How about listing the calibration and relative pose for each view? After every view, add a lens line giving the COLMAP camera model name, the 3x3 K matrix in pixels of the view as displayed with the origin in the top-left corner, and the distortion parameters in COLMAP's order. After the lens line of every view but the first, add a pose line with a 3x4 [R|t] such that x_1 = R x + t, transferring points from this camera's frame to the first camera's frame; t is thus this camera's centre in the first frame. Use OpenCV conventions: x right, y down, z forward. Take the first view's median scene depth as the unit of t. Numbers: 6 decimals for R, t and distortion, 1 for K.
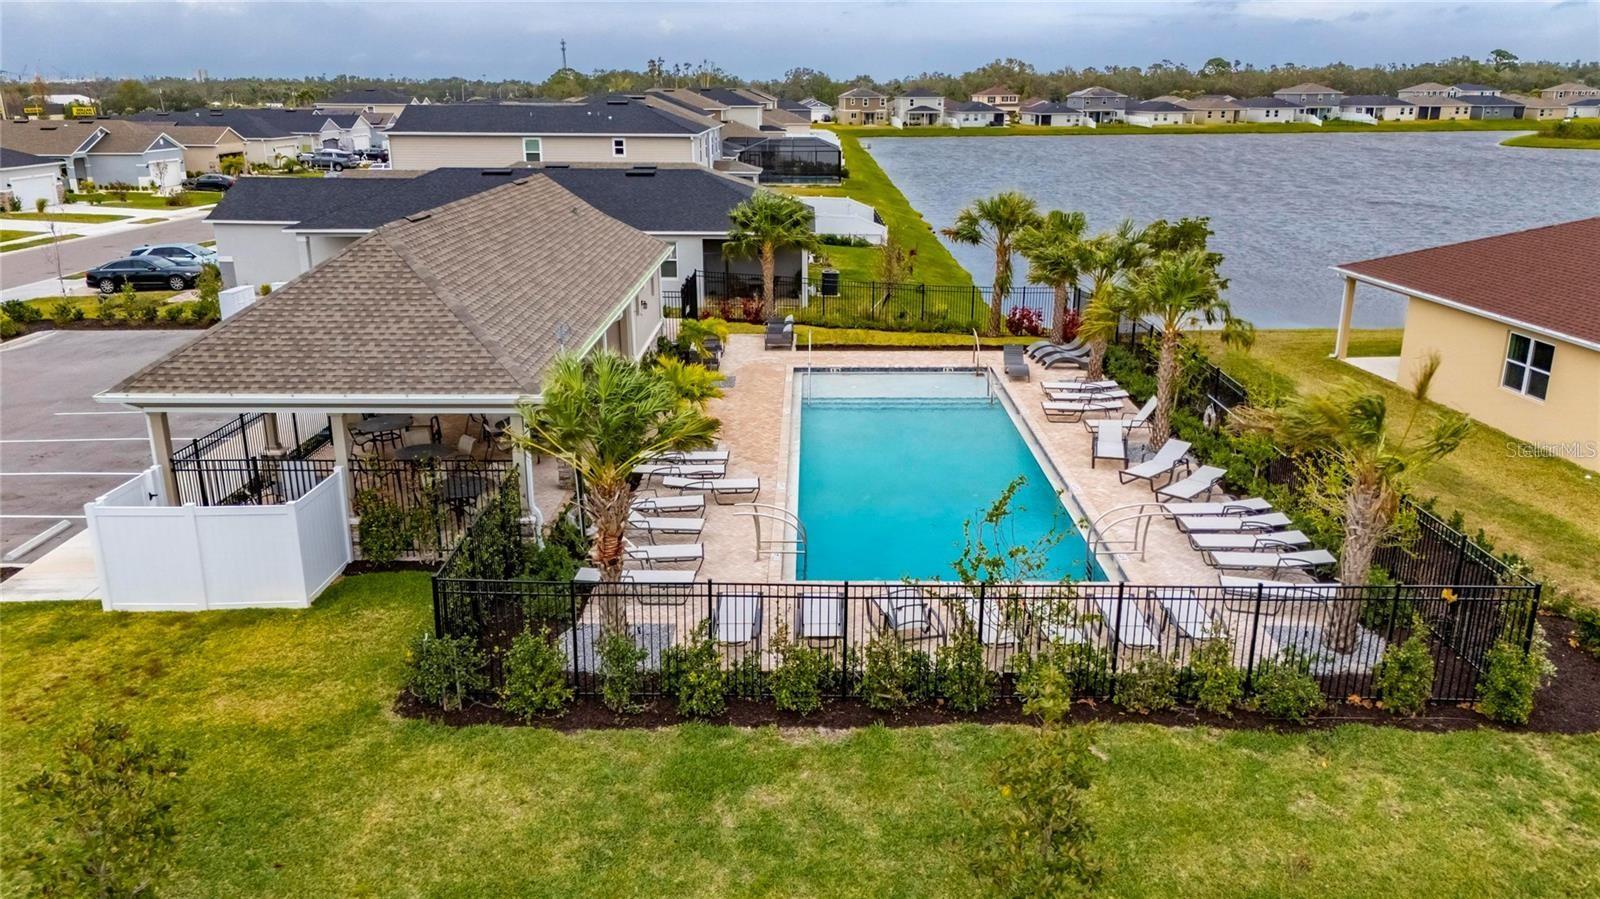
lens RADIAL K [[1184.4, 0, 800.0], [0, 1184.4, 449.5], [0, 0, 1]] dist [0.062209, -0.050113]
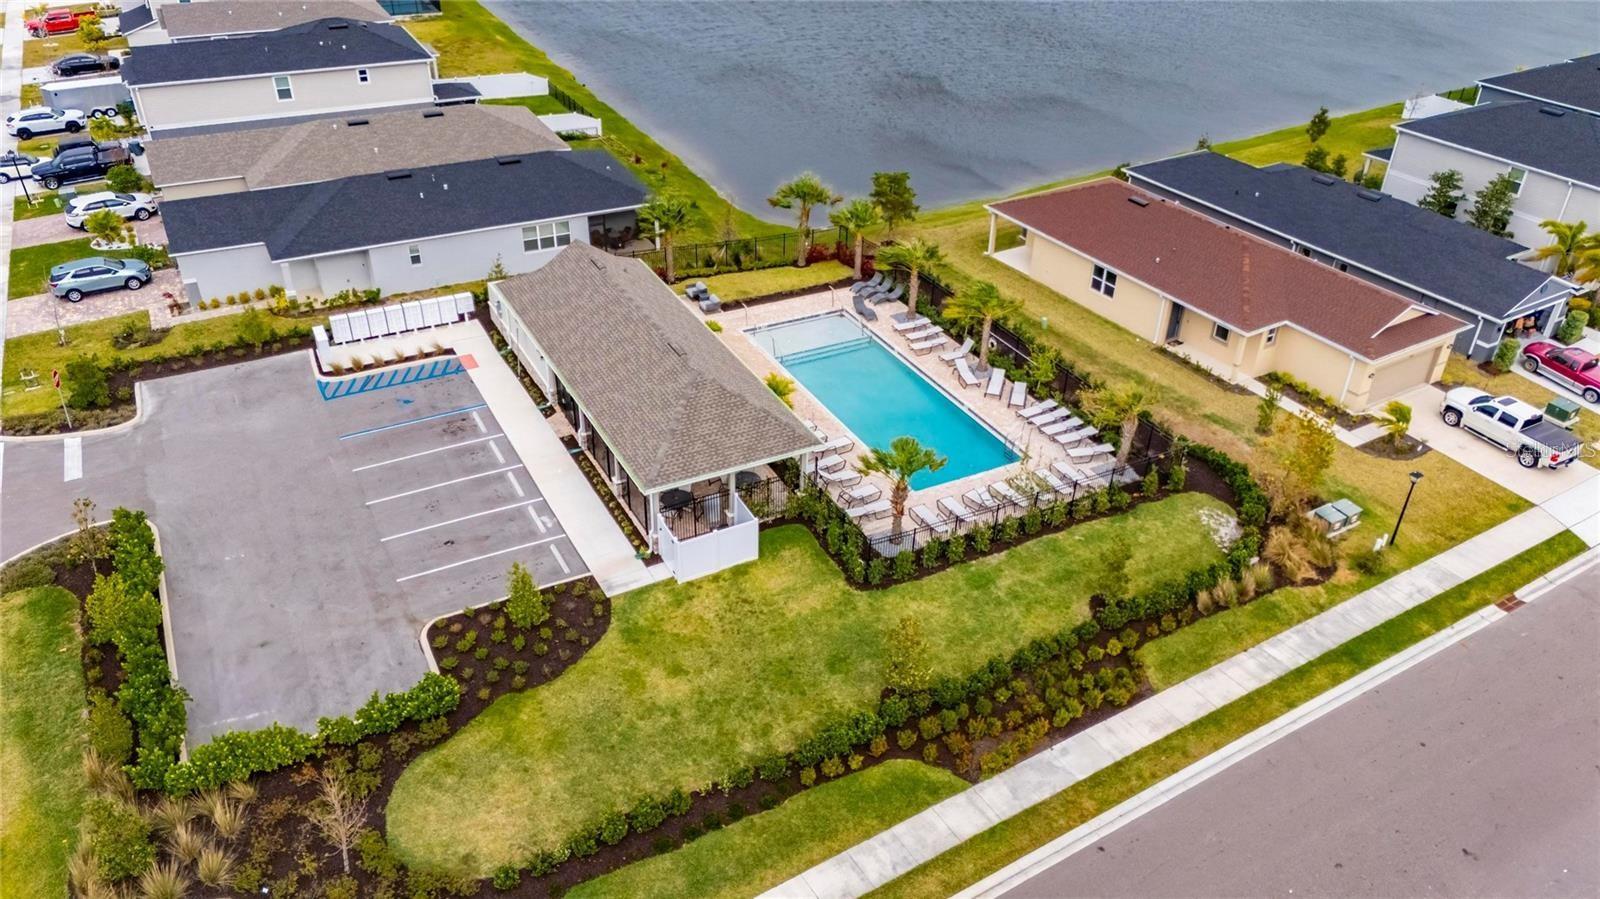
lens RADIAL K [[1184.4, 0, 800.0], [0, 1184.4, 449.5], [0, 0, 1]] dist [0.062209, -0.050113]
pose [[0.883567, -0.235043, 0.405049, -0.088228], [0.119287, 0.949355, 0.290683, -0.052387], [-0.452858, -0.208520, 0.866856, -0.070816]]
